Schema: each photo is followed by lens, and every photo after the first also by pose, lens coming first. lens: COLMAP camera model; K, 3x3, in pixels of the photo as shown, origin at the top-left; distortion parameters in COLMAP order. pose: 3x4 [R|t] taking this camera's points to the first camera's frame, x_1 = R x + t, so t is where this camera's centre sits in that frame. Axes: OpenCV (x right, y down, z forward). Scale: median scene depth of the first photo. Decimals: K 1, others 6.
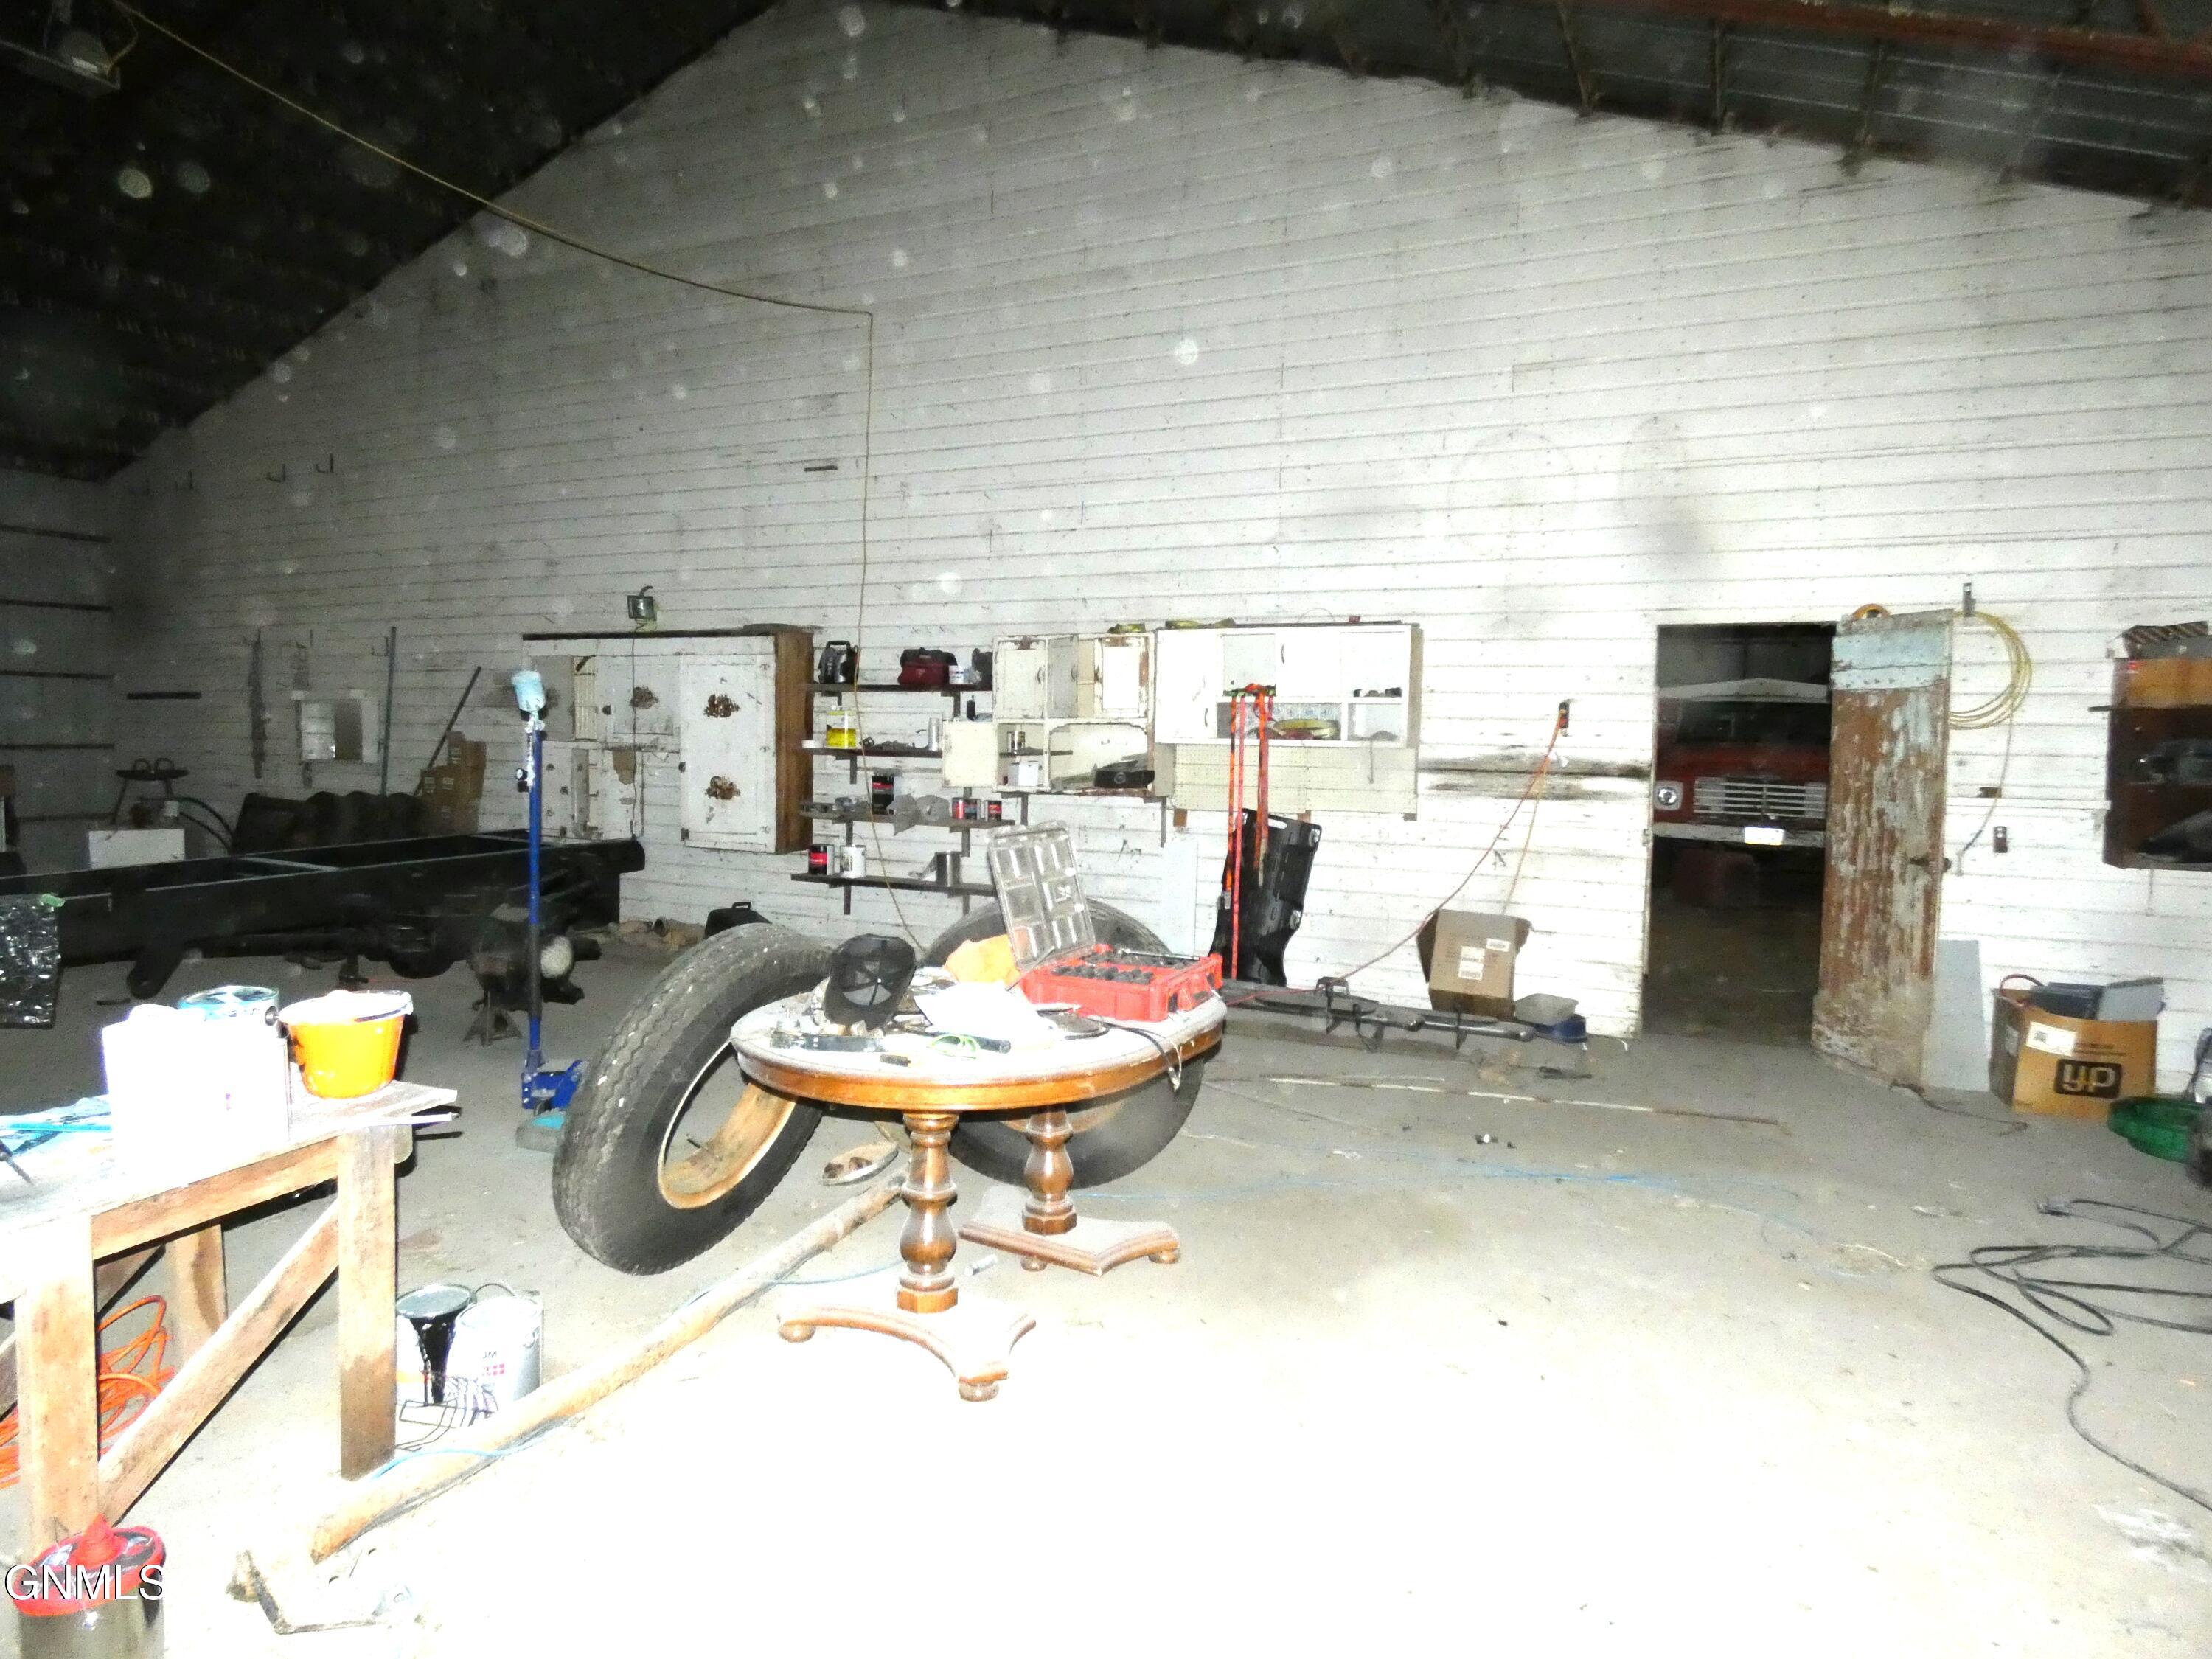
lens RADIAL K [[1318.7, 0, 1108.0], [0, 1318.7, 830.7], [0, 0, 1]] dist [-0.012678, 0.006647]
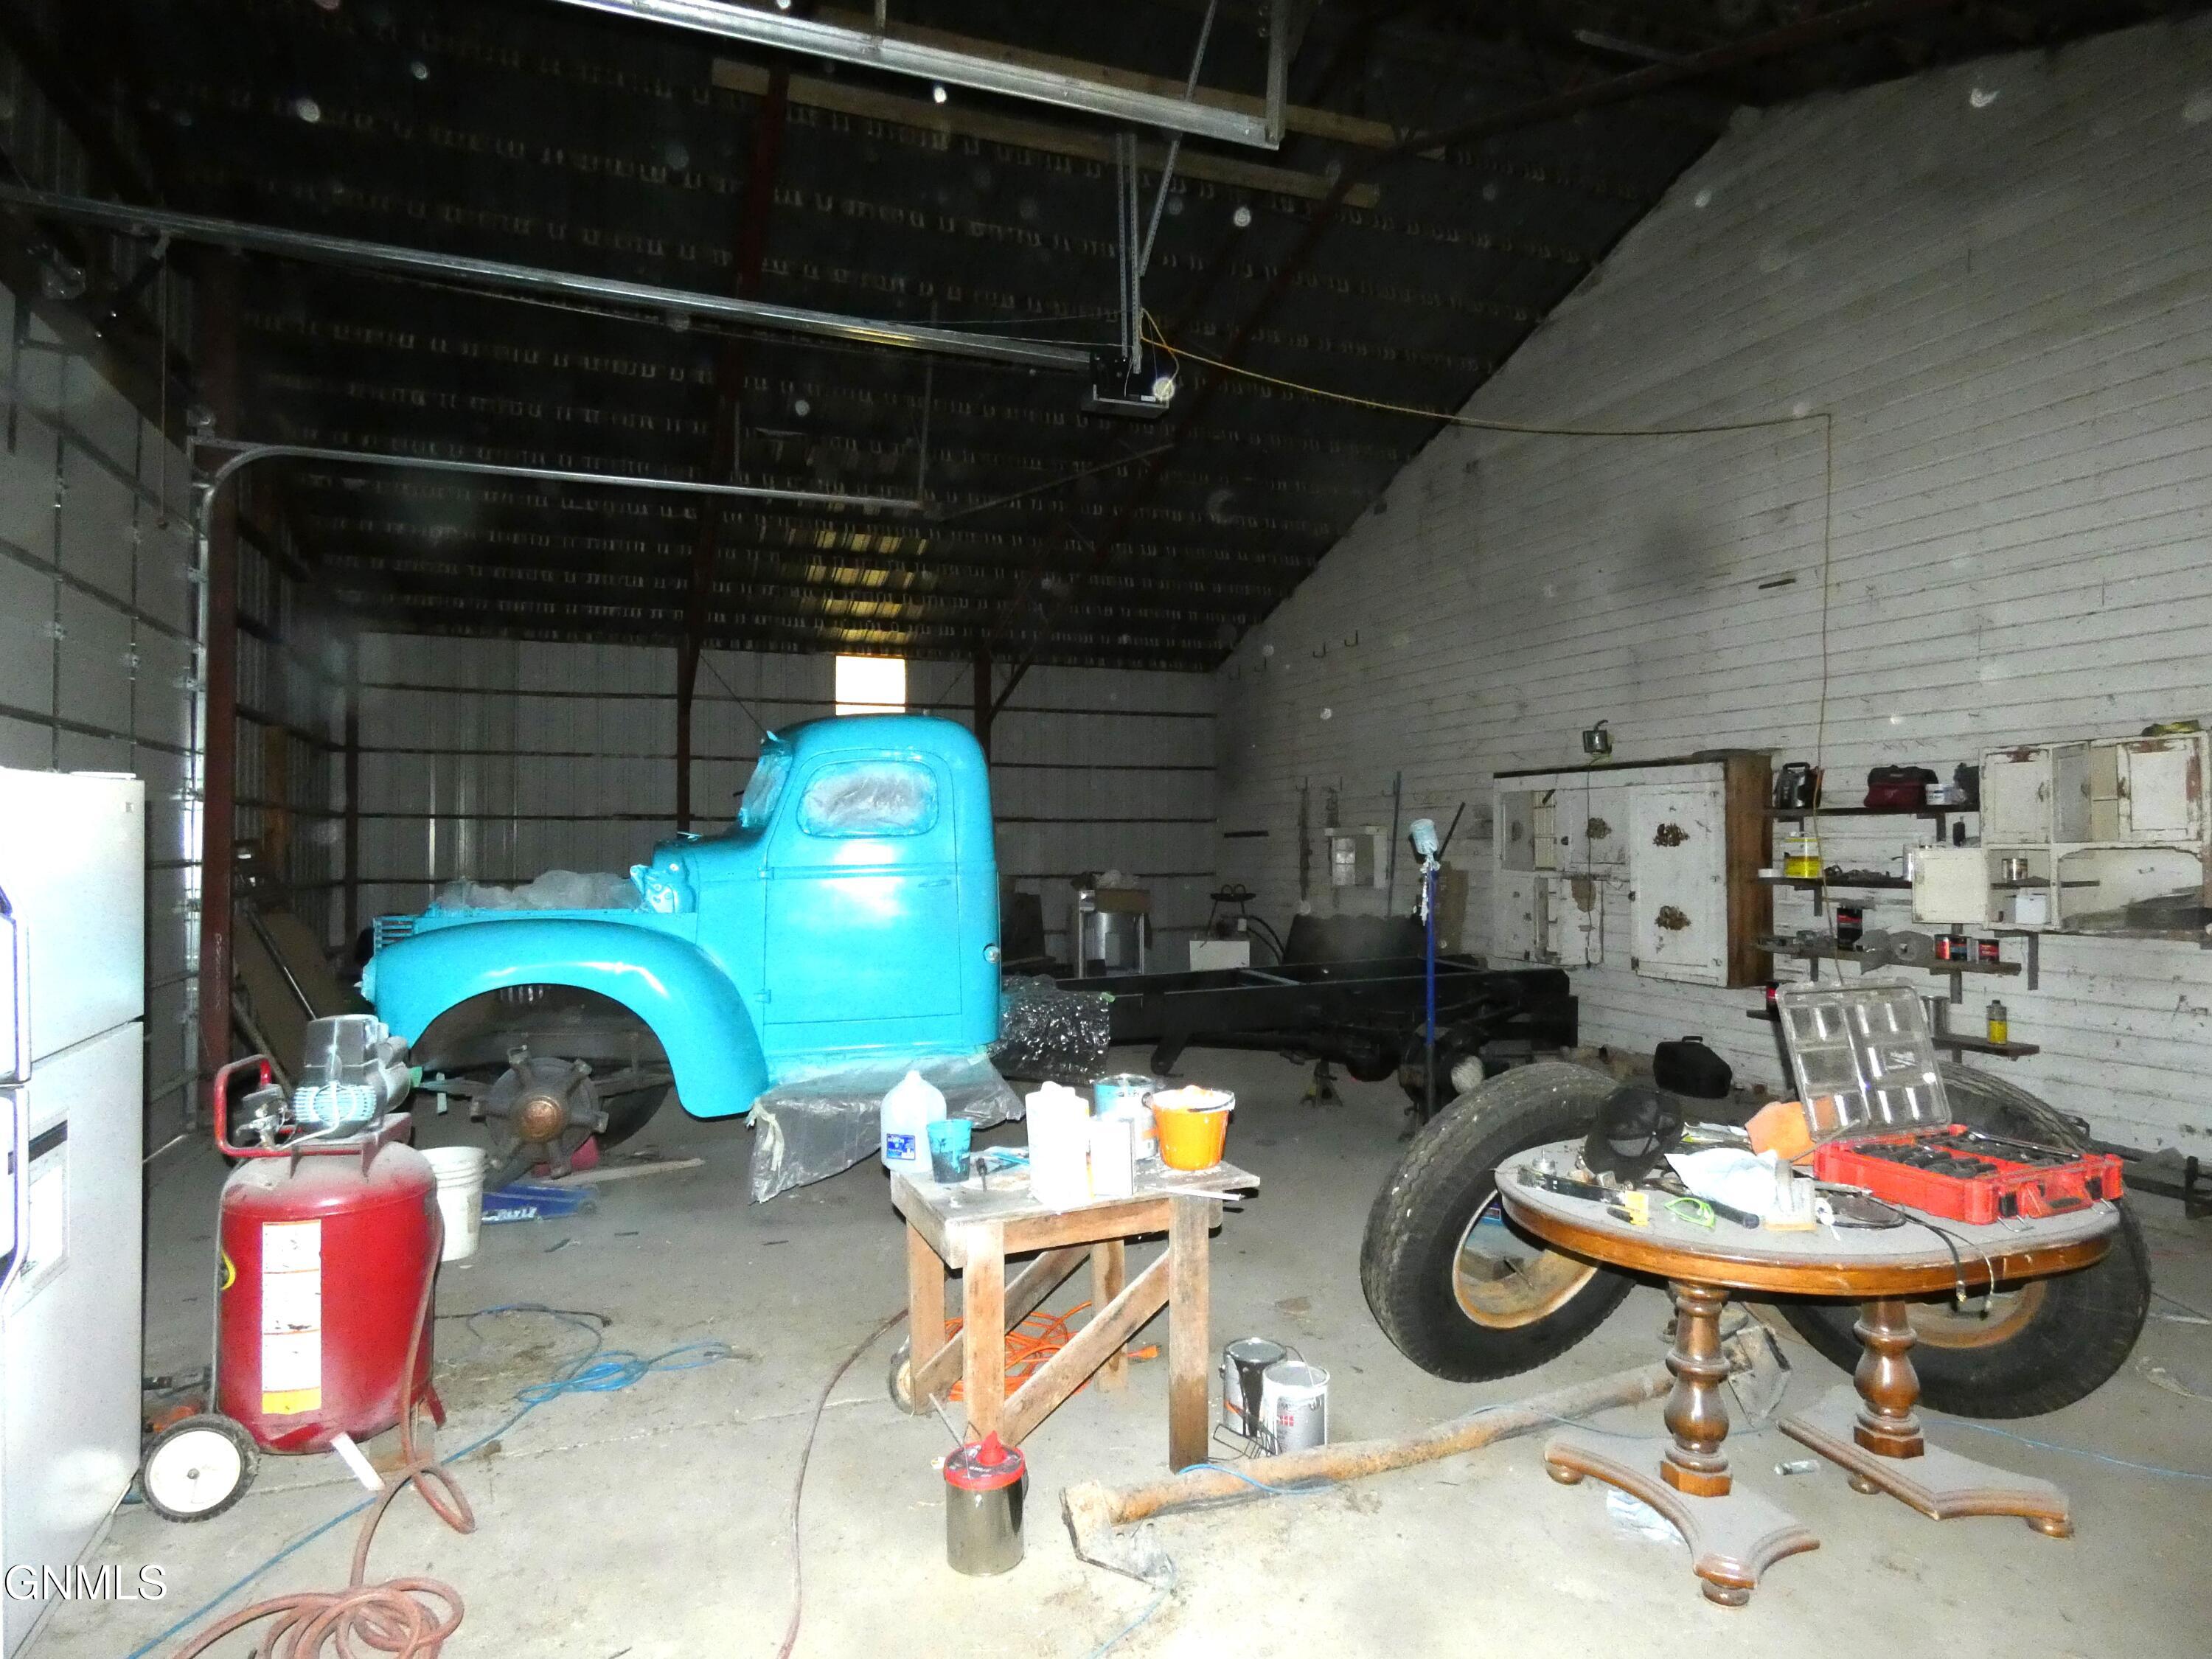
lens RADIAL K [[1318.7, 0, 1100.7], [0, 1318.7, 821.3], [0, 0, 1]] dist [-0.012678, 0.006647]
pose [[0.717582, -0.032147, -0.695731, 0.125610], [-0.034155, 0.996108, -0.081254, -0.014131], [0.695636, 0.082069, 0.713691, -0.007791]]
